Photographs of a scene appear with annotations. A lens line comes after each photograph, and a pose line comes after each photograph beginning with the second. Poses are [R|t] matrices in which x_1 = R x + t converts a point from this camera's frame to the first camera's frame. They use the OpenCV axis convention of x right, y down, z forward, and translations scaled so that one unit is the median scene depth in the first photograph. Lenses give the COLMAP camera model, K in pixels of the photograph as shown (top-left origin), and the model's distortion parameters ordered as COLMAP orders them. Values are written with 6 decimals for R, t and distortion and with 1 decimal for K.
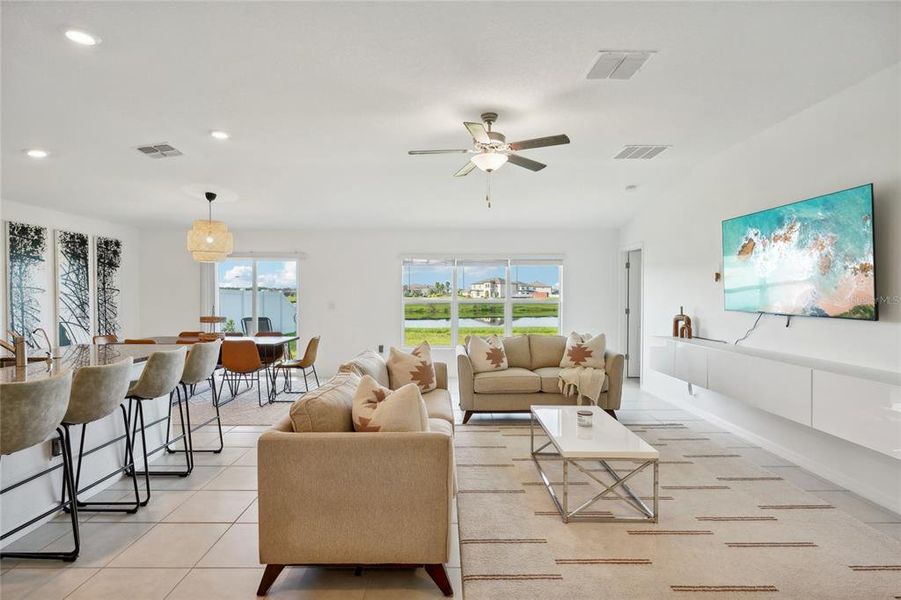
lens RADIAL K [[460.4, 0, 447.7], [0, 460.4, 301.6], [0, 0, 1]] dist [-0.002487, 0.001942]
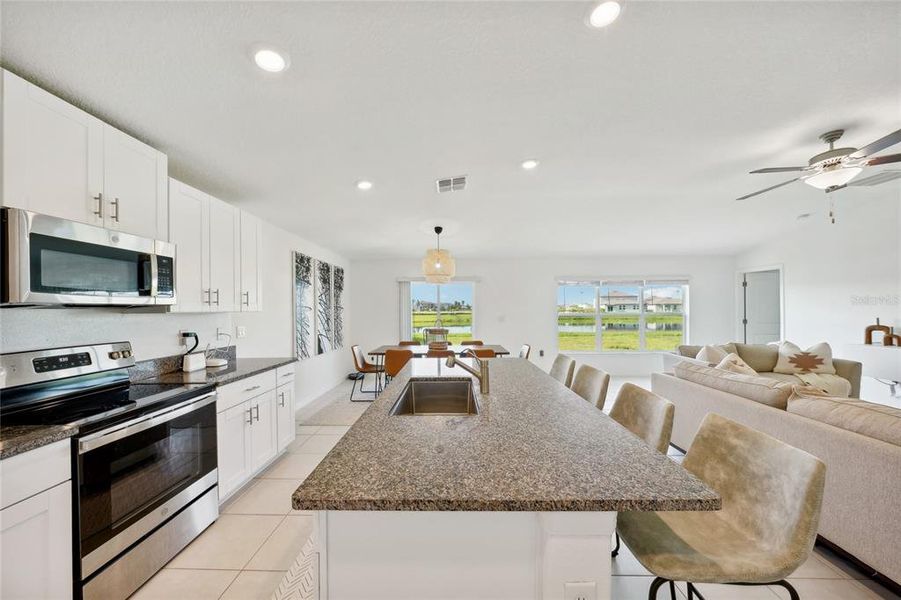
lens RADIAL K [[313.9, 0, 449.5], [0, 313.9, 309.0], [0, 0, 1]] dist [-0.002431, 0.000156]
pose [[0.999480, -0.009490, -0.030802, -0.473426], [0.008962, 0.999811, -0.017231, -0.006766], [0.030960, 0.016946, 0.999377, 0.181509]]
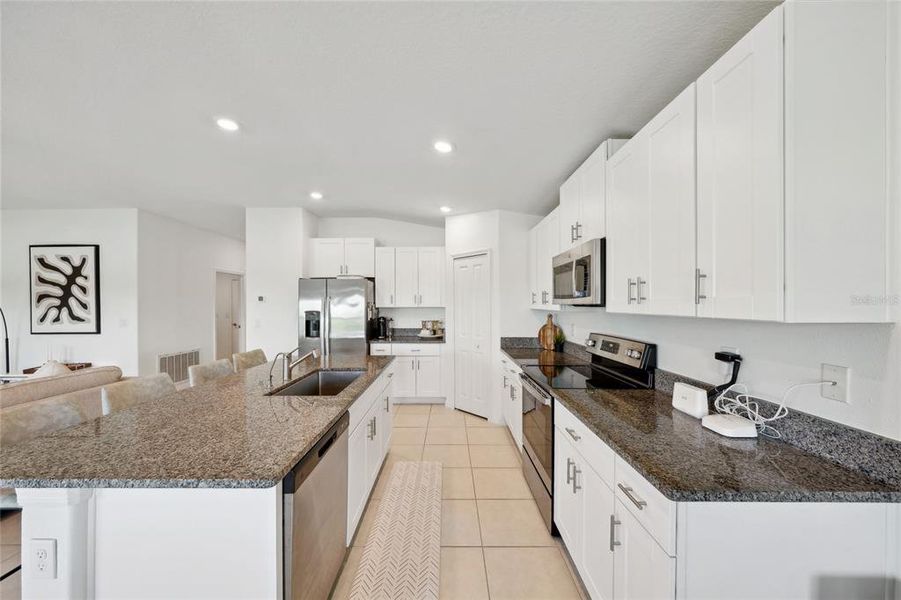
lens RADIAL K [[313.9, 0, 445.9], [0, 313.9, 303.9], [0, 0, 1]] dist [-0.002431, 0.000156]
pose [[-0.999816, 0.000963, 0.019136, -0.644224], [0.001259, 0.999880, 0.015433, -0.025752], [-0.019119, 0.015454, -0.999698, 0.849675]]
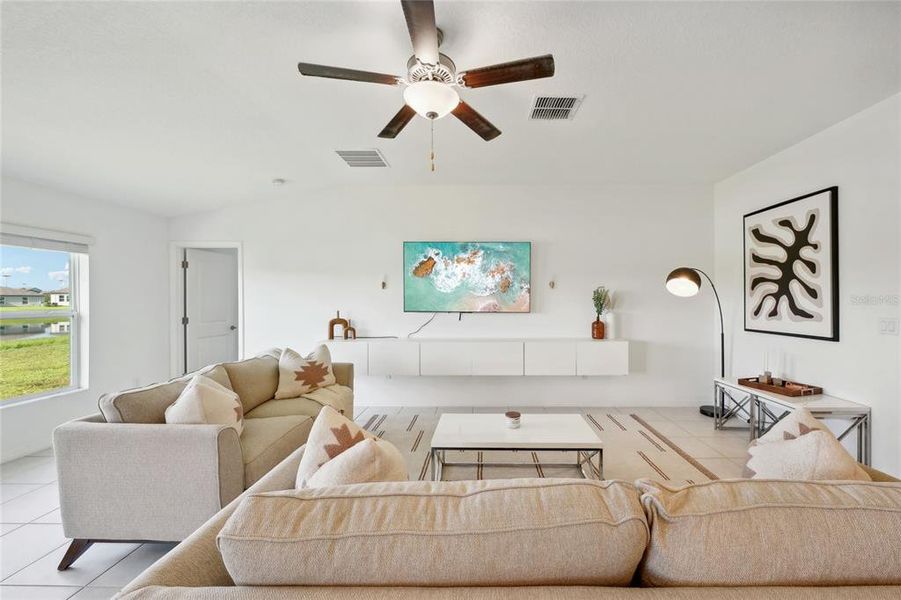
lens RADIAL K [[339.7, 0, 482.7], [0, 339.7, 302.0], [0, 0, 1]] dist [-0.008229, 0.000553]
pose [[0.013913, -0.009849, 0.999855, -0.259254], [0.018806, 0.999777, 0.009586, -0.010672], [-0.999726, 0.018670, 0.014095, 0.590279]]
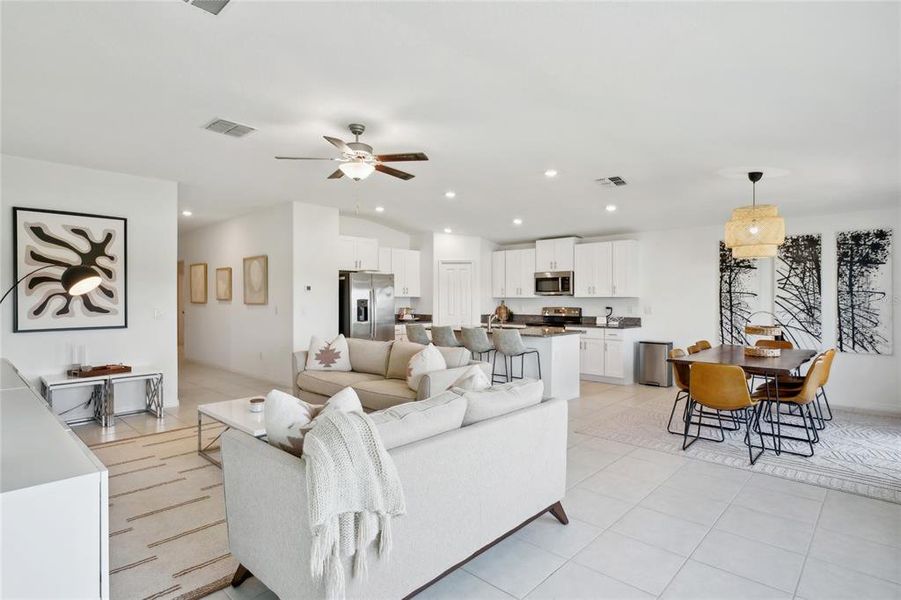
lens RADIAL K [[460.4, 0, 443.8], [0, 460.4, 297.5], [0, 0, 1]] dist [-0.002487, 0.001942]
pose [[-0.695015, -0.002316, -0.718992, 0.445309], [-0.012086, 0.999891, 0.008462, -0.017394], [0.718894, 0.014571, -0.694967, 1.195786]]
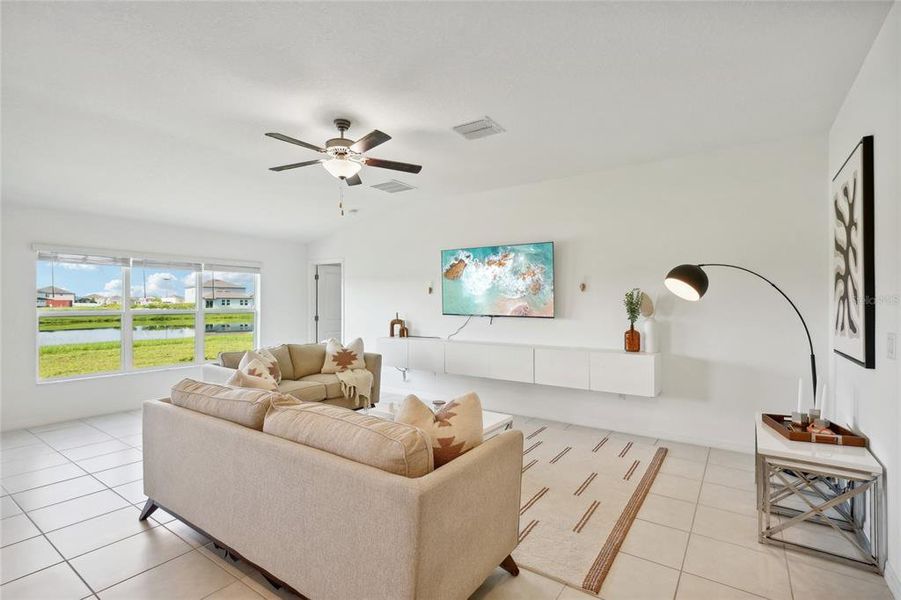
lens RADIAL K [[423.1, 0, 448.1], [0, 423.1, 304.0], [0, 0, 1]] dist [-0.000892, 0.003393]
pose [[0.580378, -0.002356, 0.814343, -0.329349], [0.012896, 0.999897, -0.006298, -0.003992], [-0.814245, 0.014157, 0.580349, 0.188227]]
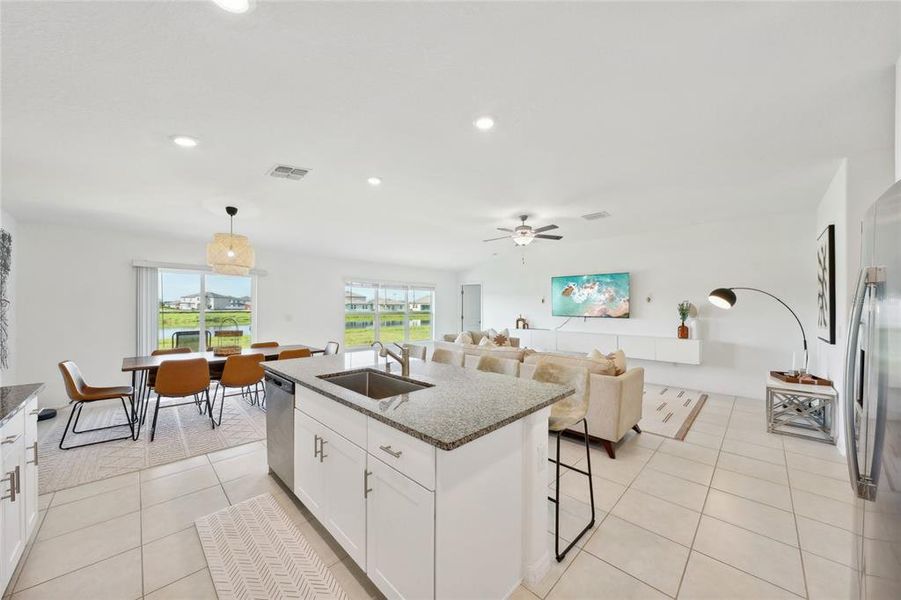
lens RADIAL K [[313.9, 0, 450.5], [0, 313.9, 306.4], [0, 0, 1]] dist [-0.002431, 0.000156]
pose [[0.711202, 0.005059, 0.702970, -0.671329], [0.007200, 0.999869, -0.014480, -0.006582], [-0.702951, 0.015359, 0.711072, 0.180948]]
